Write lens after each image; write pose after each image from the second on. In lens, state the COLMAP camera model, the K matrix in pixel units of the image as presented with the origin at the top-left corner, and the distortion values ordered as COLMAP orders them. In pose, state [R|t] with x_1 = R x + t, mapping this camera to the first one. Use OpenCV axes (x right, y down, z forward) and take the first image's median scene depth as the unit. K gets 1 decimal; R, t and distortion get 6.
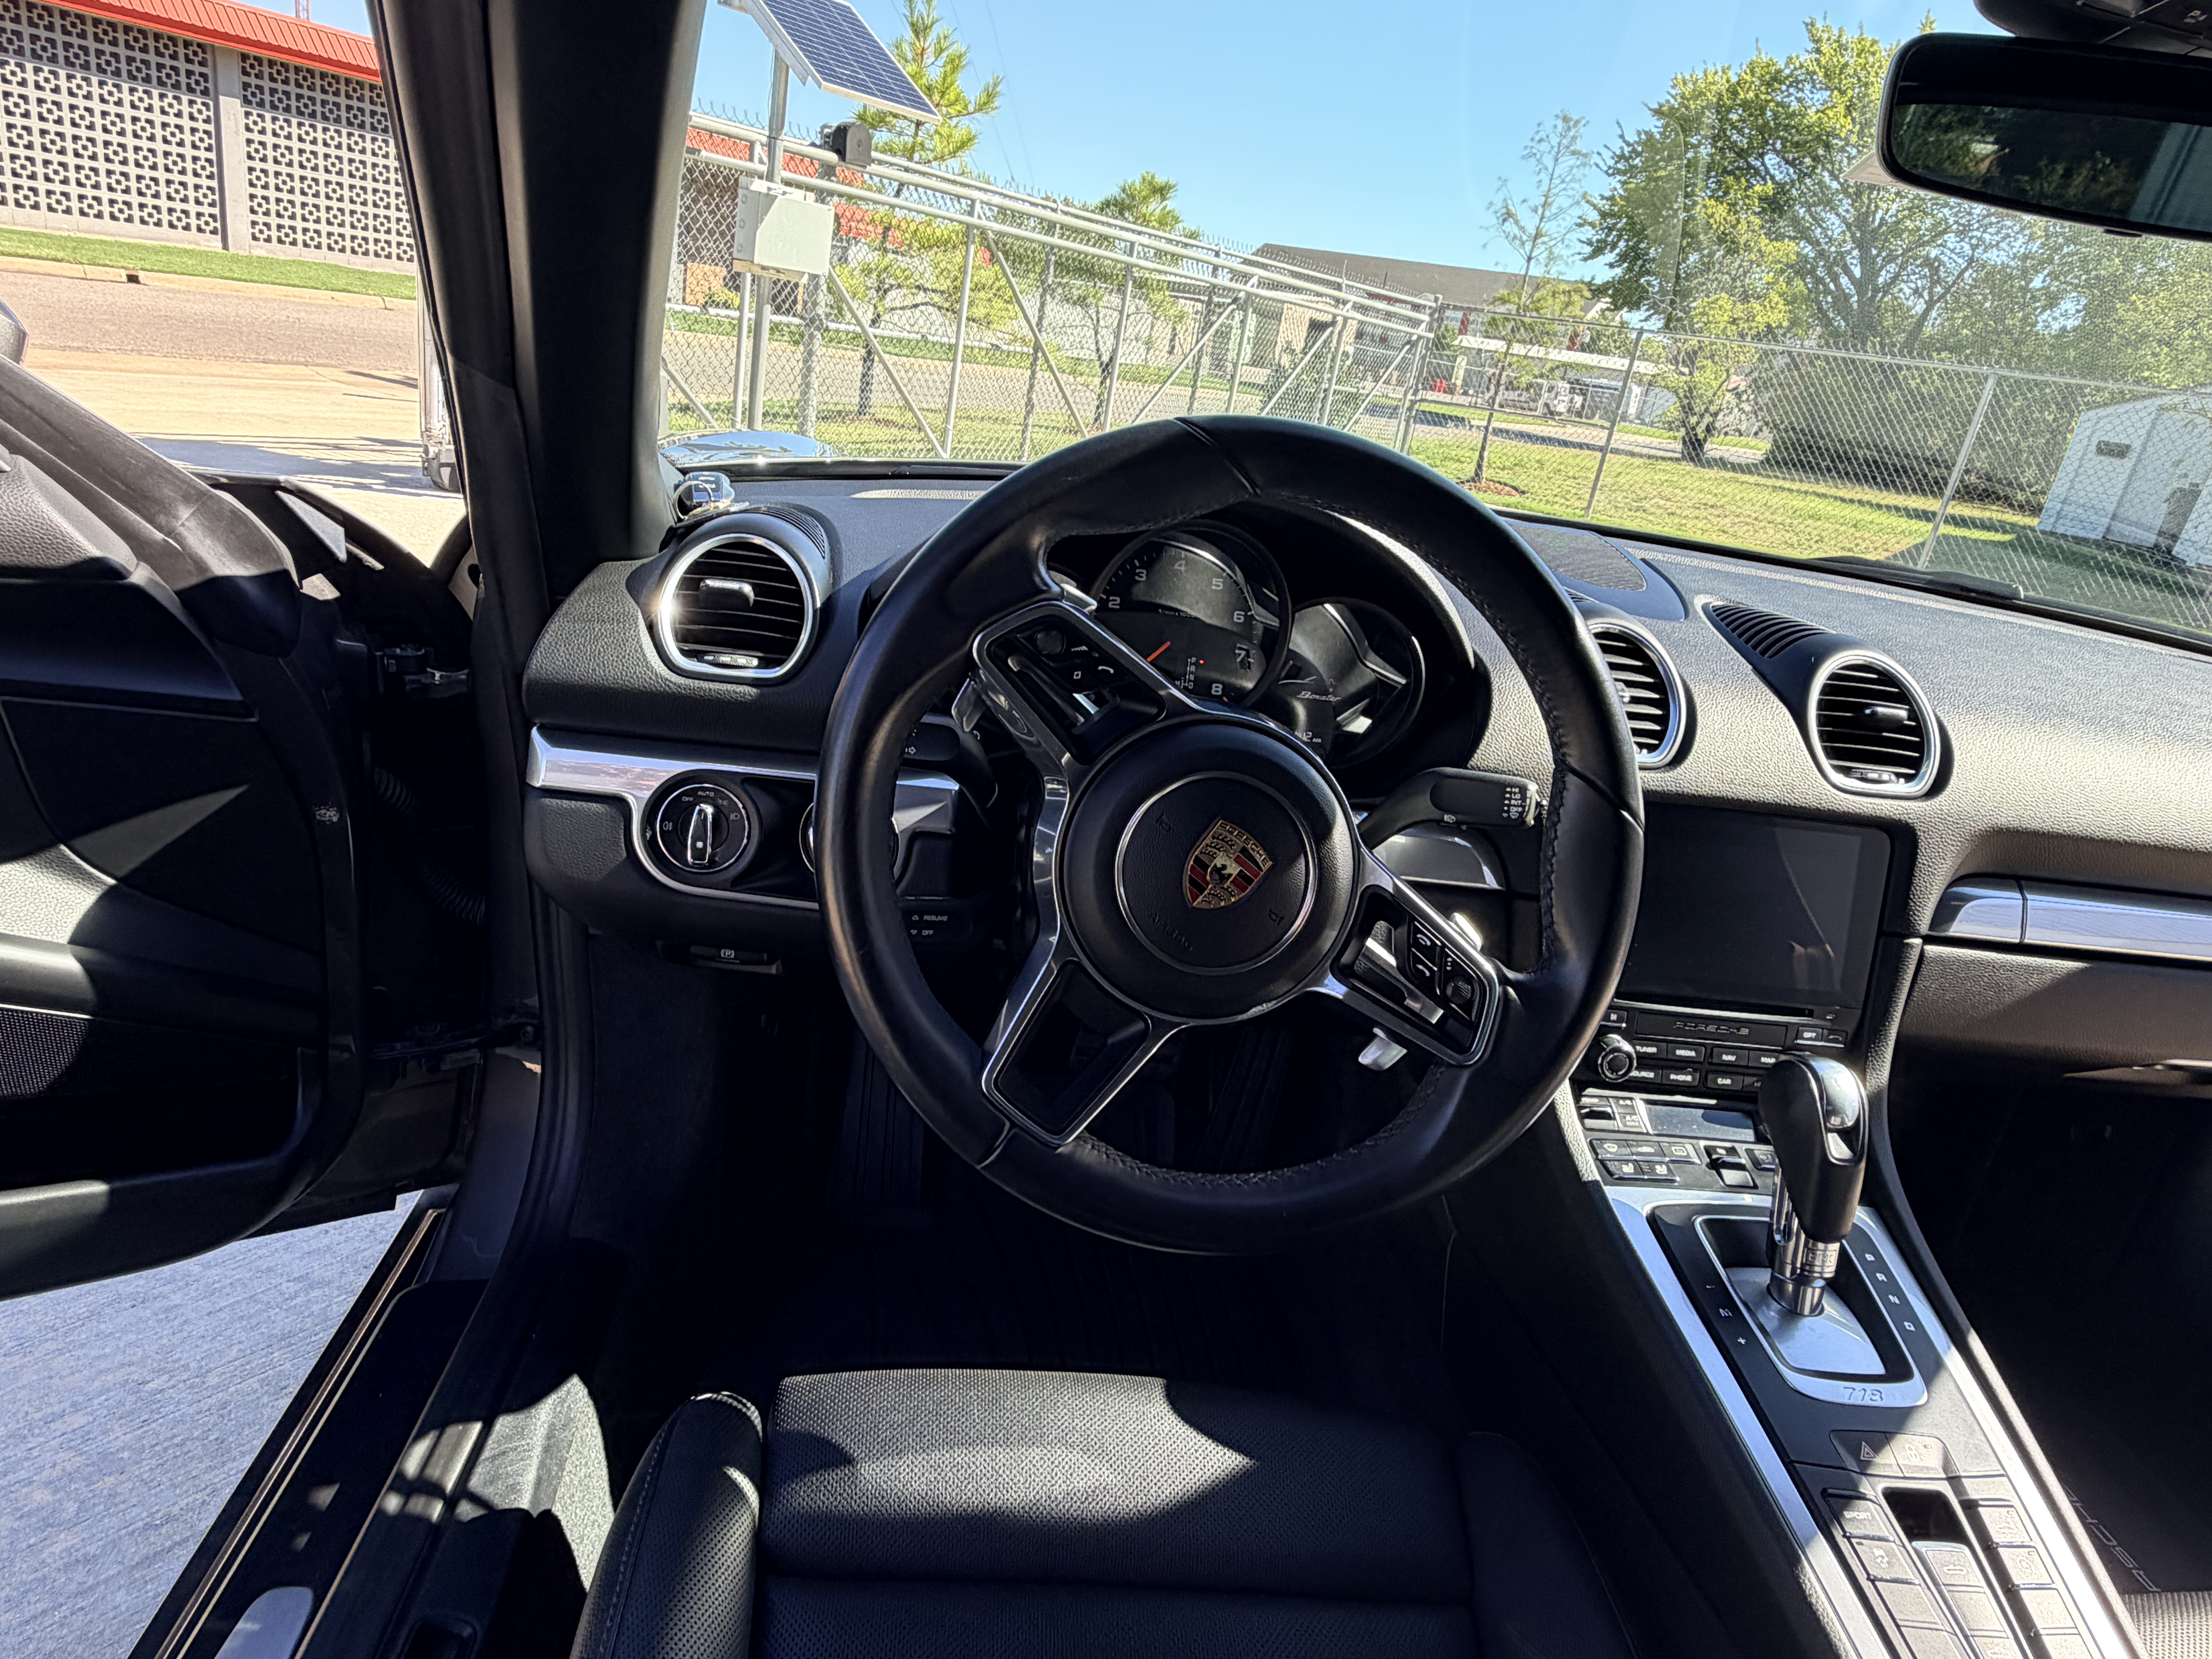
lens RADIAL K [[1343.9, 0, 1106.0], [0, 1343.9, 829.5], [0, 0, 1]] dist [-0.001345, -0.000700]
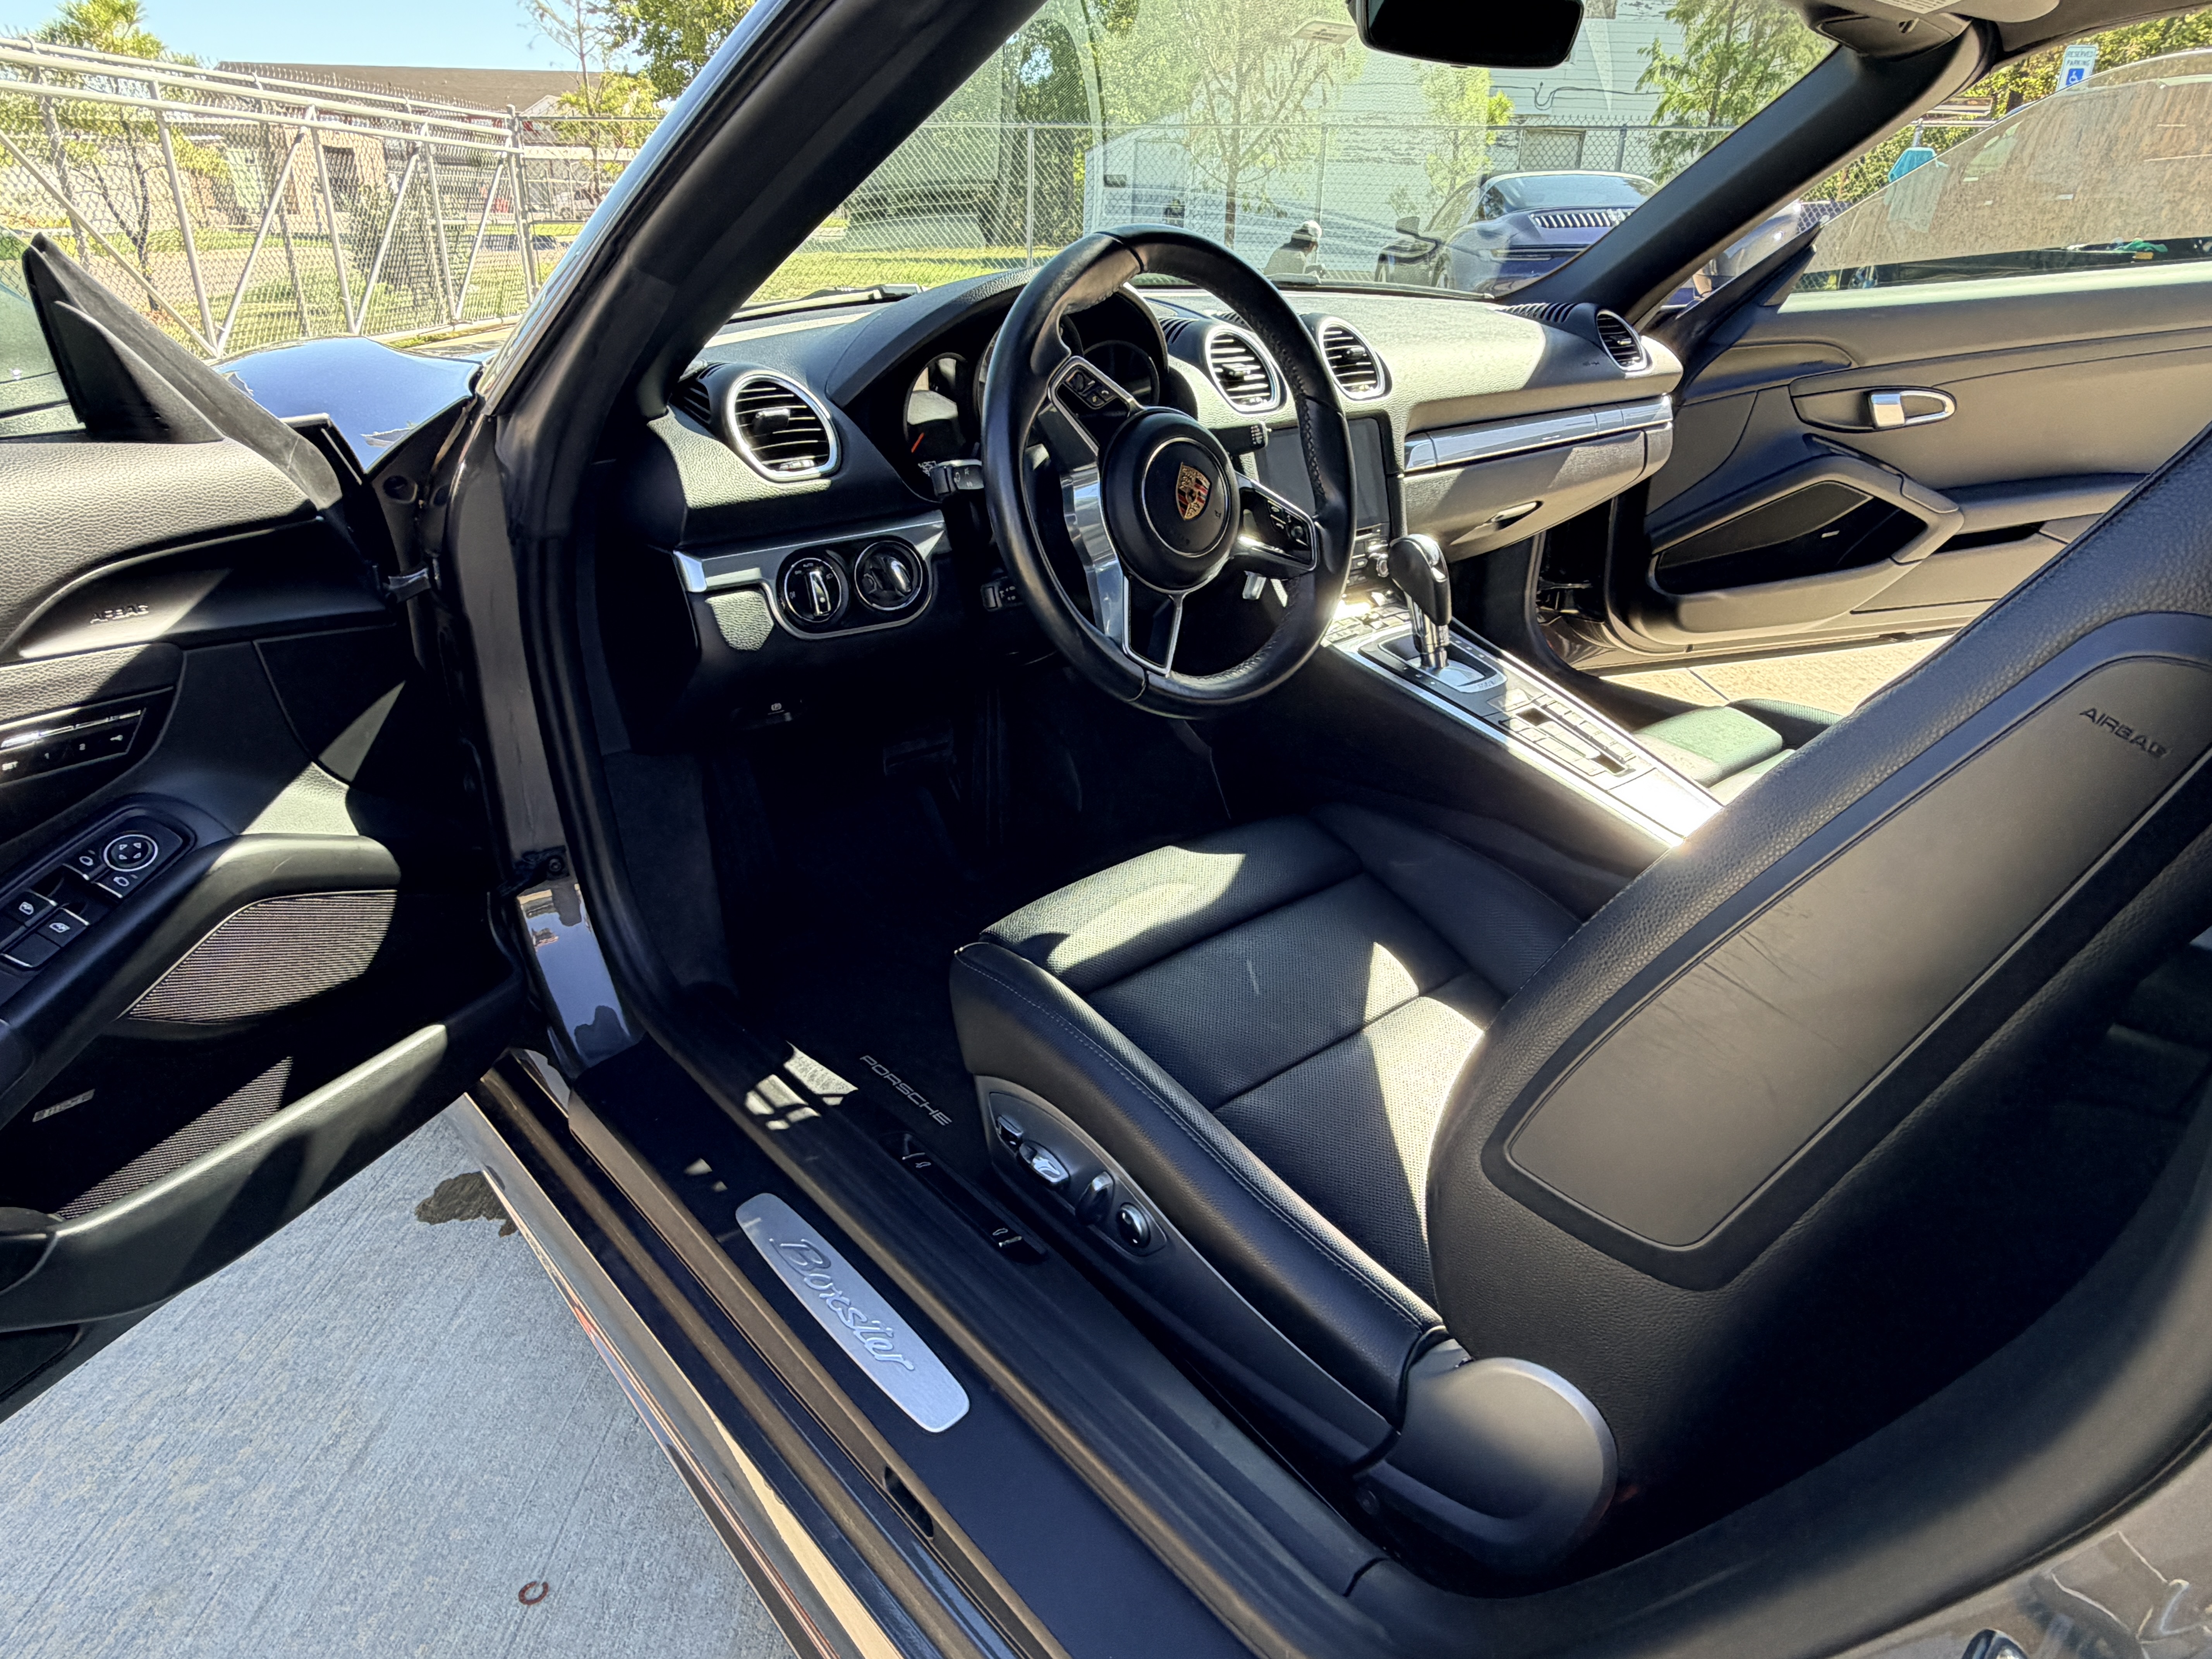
lens RADIAL K [[1343.9, 0, 1106.0], [0, 1343.9, 829.5], [0, 0, 1]] dist [-0.001345, -0.000700]
pose [[0.793804, -0.367381, 0.484672, -0.737514], [0.302537, 0.929865, 0.209336, 0.026971], [-0.527586, -0.019540, 0.849277, -0.315681]]
